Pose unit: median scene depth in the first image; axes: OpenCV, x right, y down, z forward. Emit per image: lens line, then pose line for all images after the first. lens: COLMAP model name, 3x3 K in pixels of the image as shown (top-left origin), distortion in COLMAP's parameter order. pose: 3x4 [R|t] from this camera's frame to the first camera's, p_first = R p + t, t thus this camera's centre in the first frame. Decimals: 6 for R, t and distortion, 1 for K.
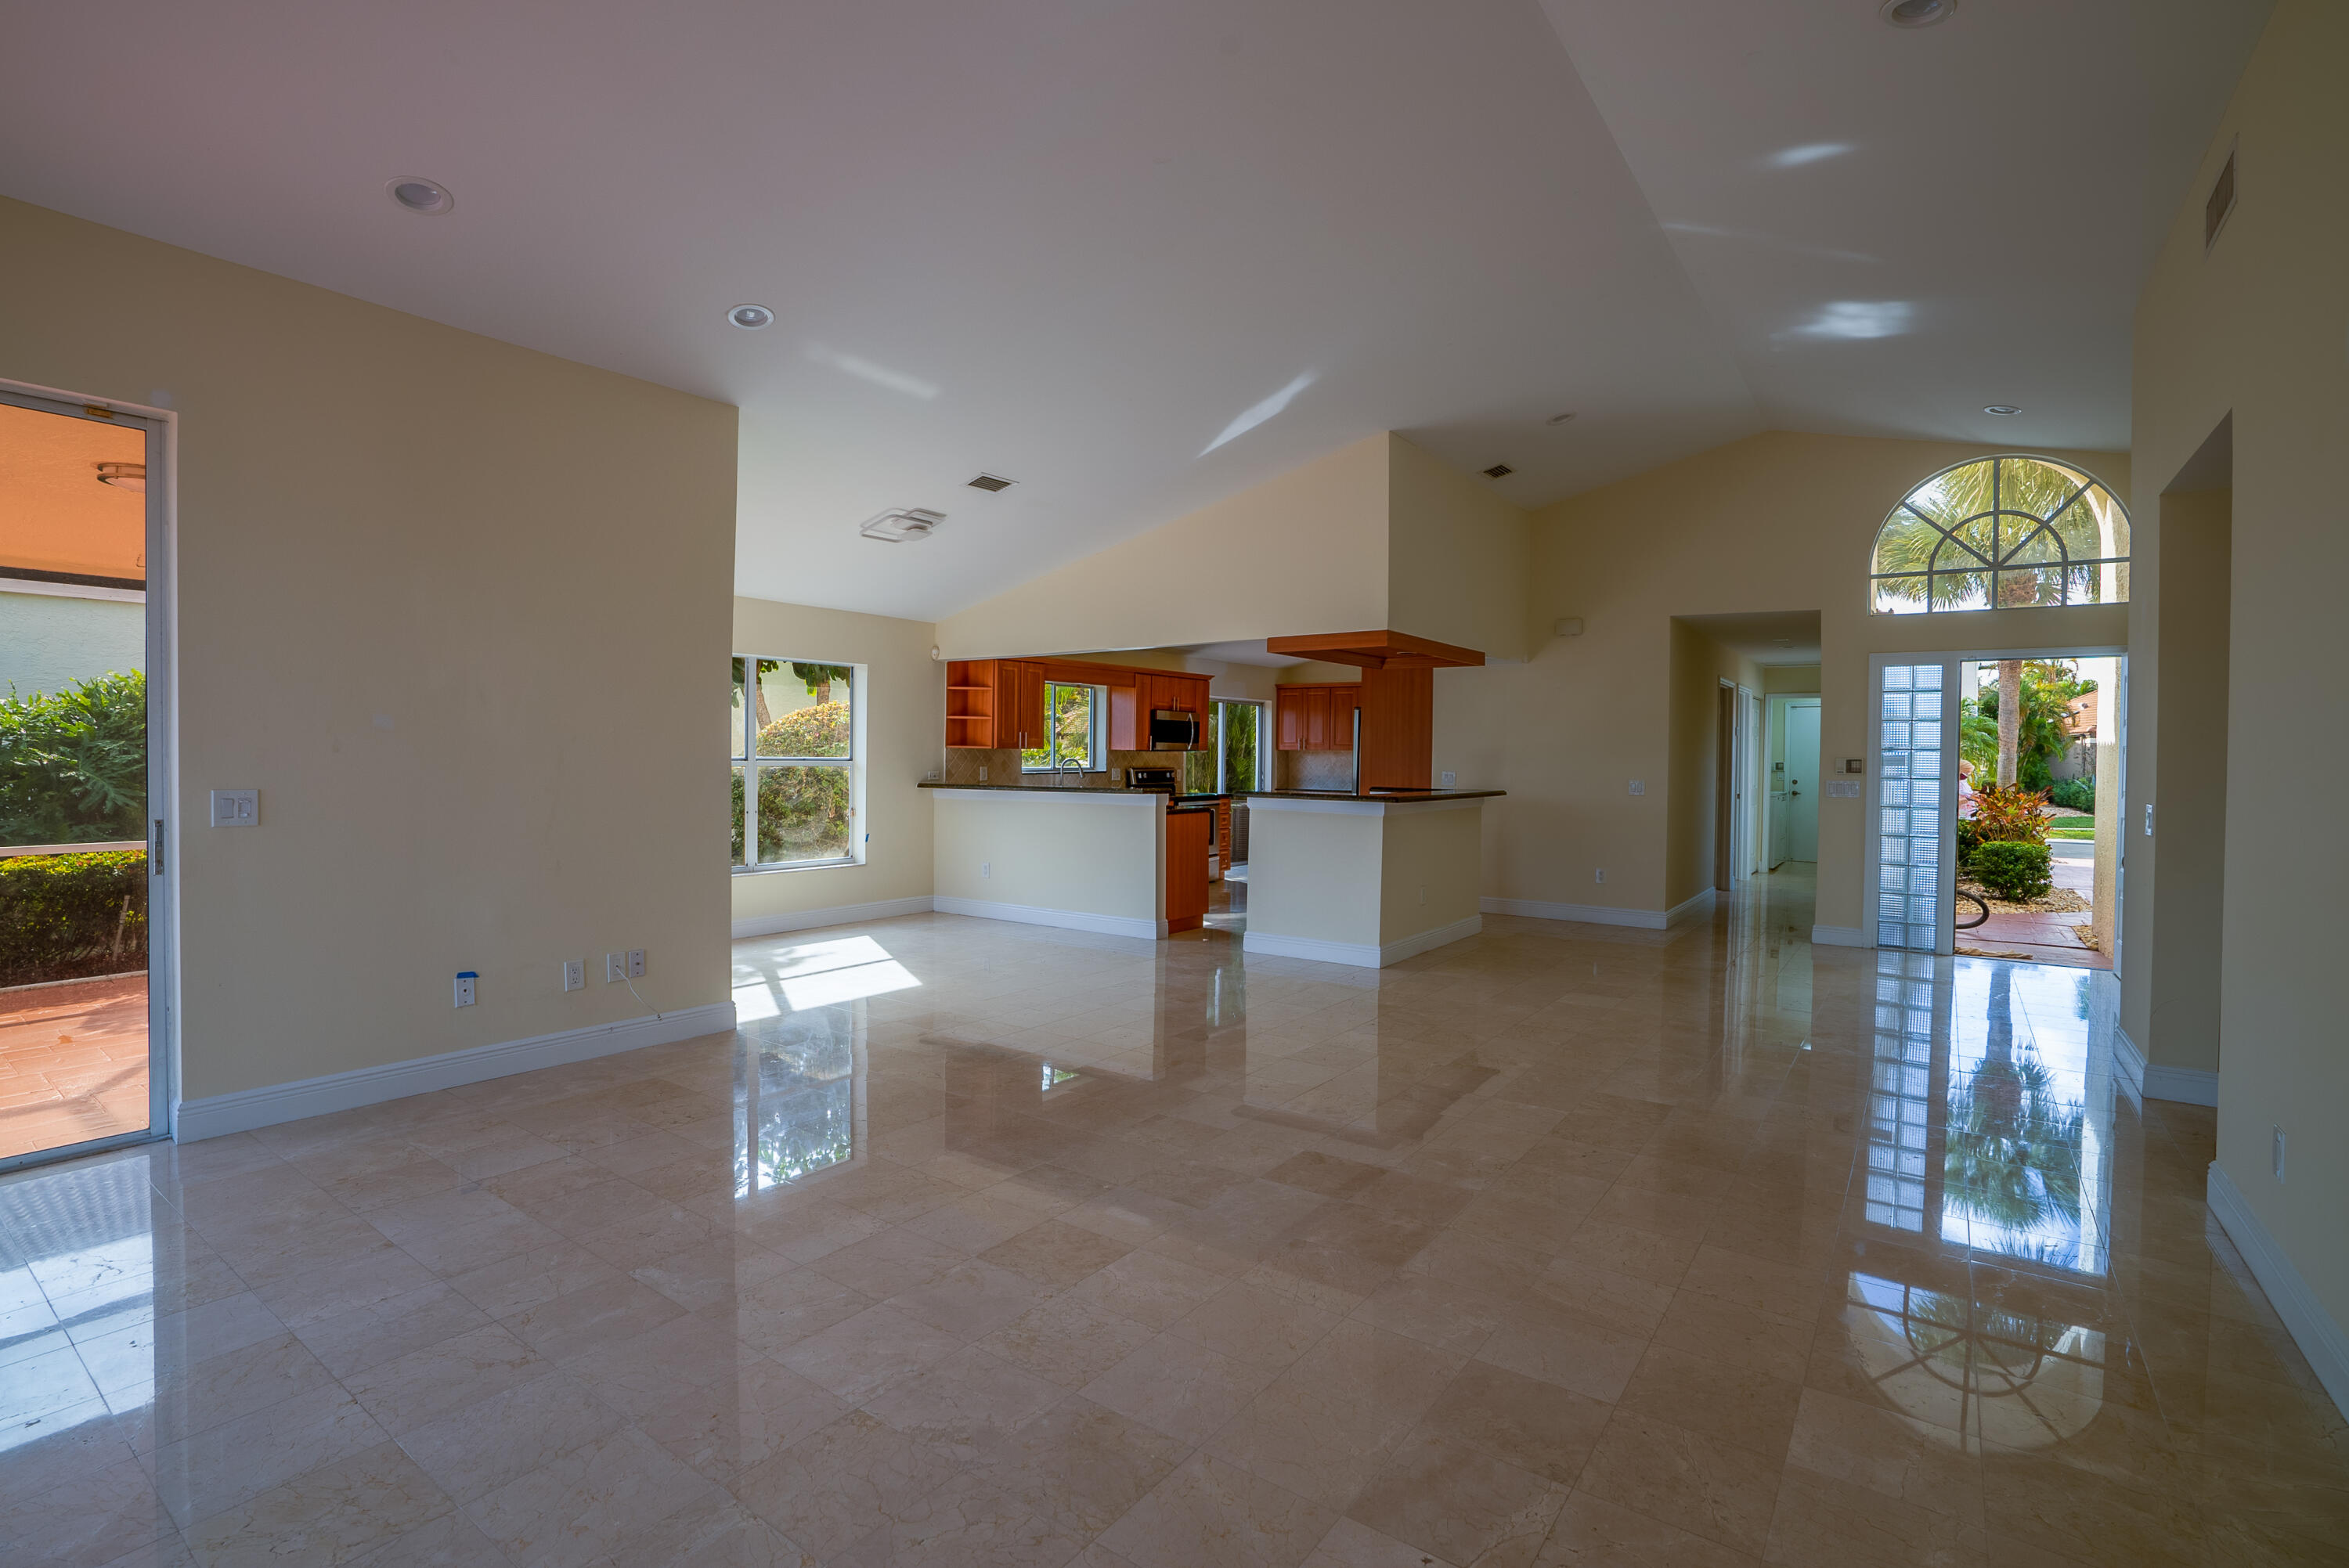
lens RADIAL K [[1084.8, 0, 1177.6], [0, 1084.8, 780.0], [0, 0, 1]] dist [-0.039685, 0.002058]
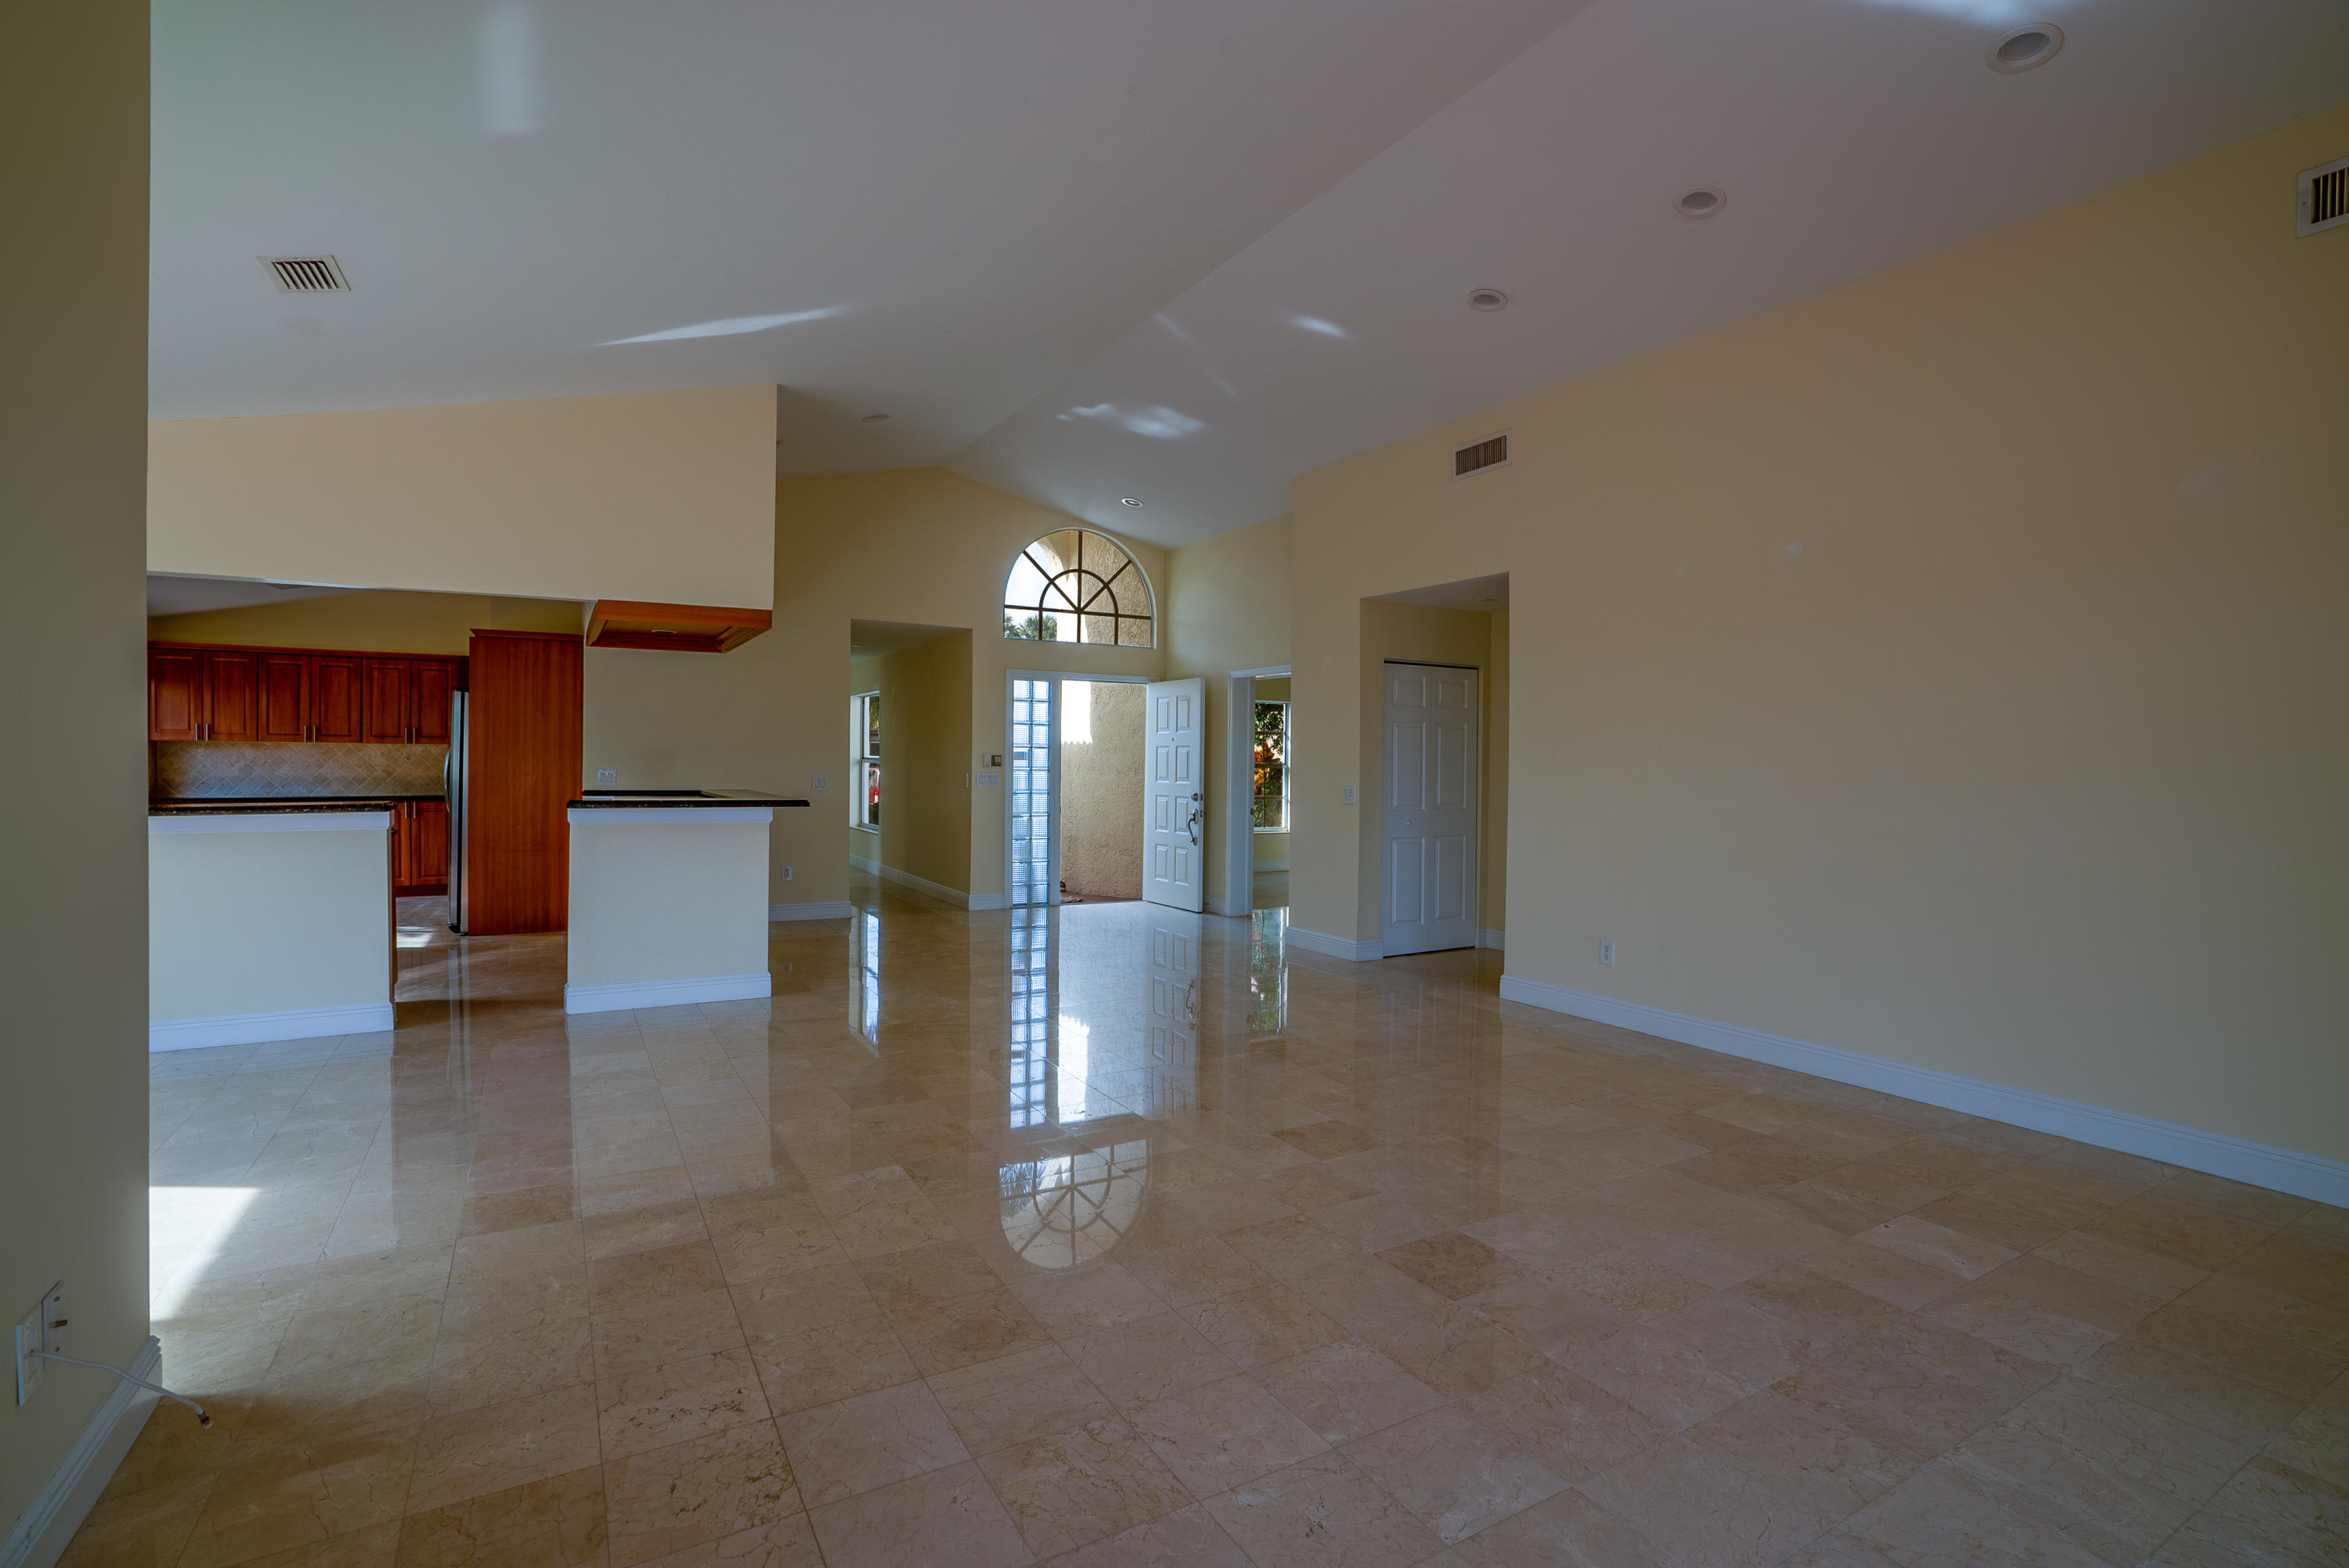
lens RADIAL K [[1084.8, 0, 1178.0], [0, 1084.8, 773.6], [0, 0, 1]] dist [-0.039685, 0.002058]
pose [[0.407673, -0.017871, 0.912953, -0.335207], [0.014962, 0.999805, 0.012890, -0.008607], [-0.913005, 0.008405, 0.407861, 0.249339]]
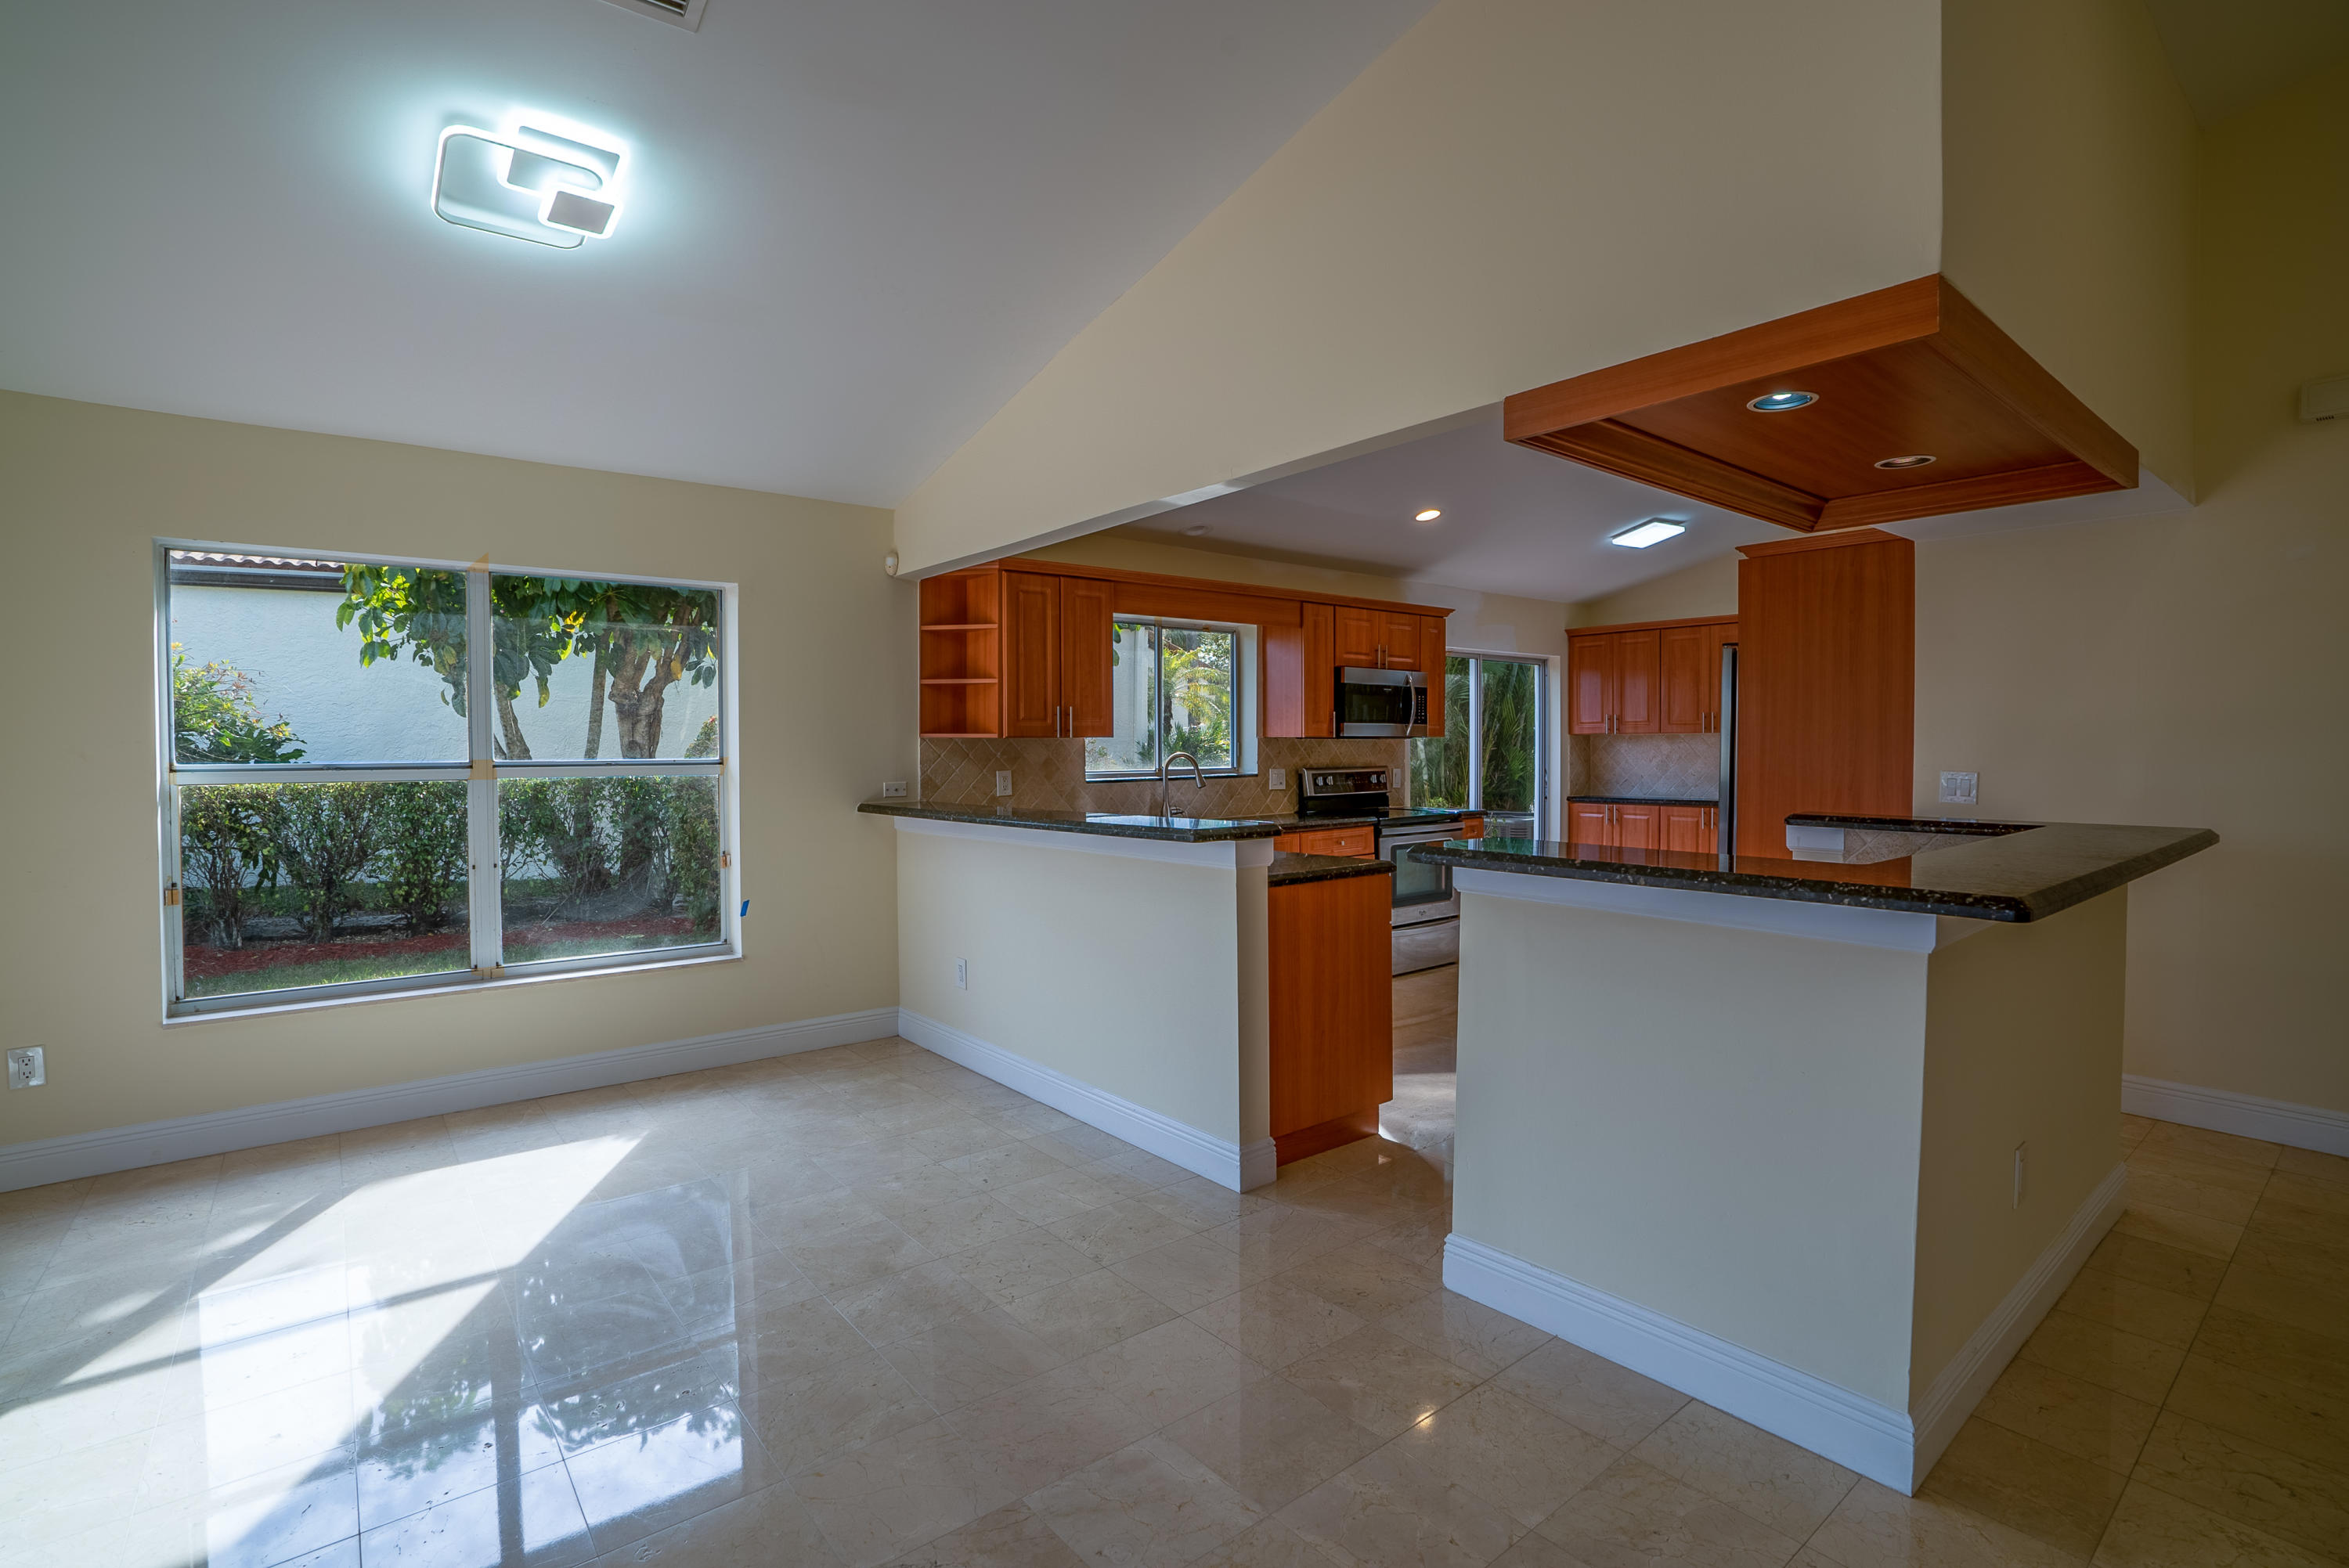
lens RADIAL K [[1084.8, 0, 1183.2], [0, 1084.8, 782.9], [0, 0, 1]] dist [-0.039685, 0.002058]
pose [[0.965420, -0.010654, -0.260481, 0.055320], [0.012249, 0.999915, 0.004500, -0.007708], [0.260410, -0.007535, 0.965469, 0.498165]]
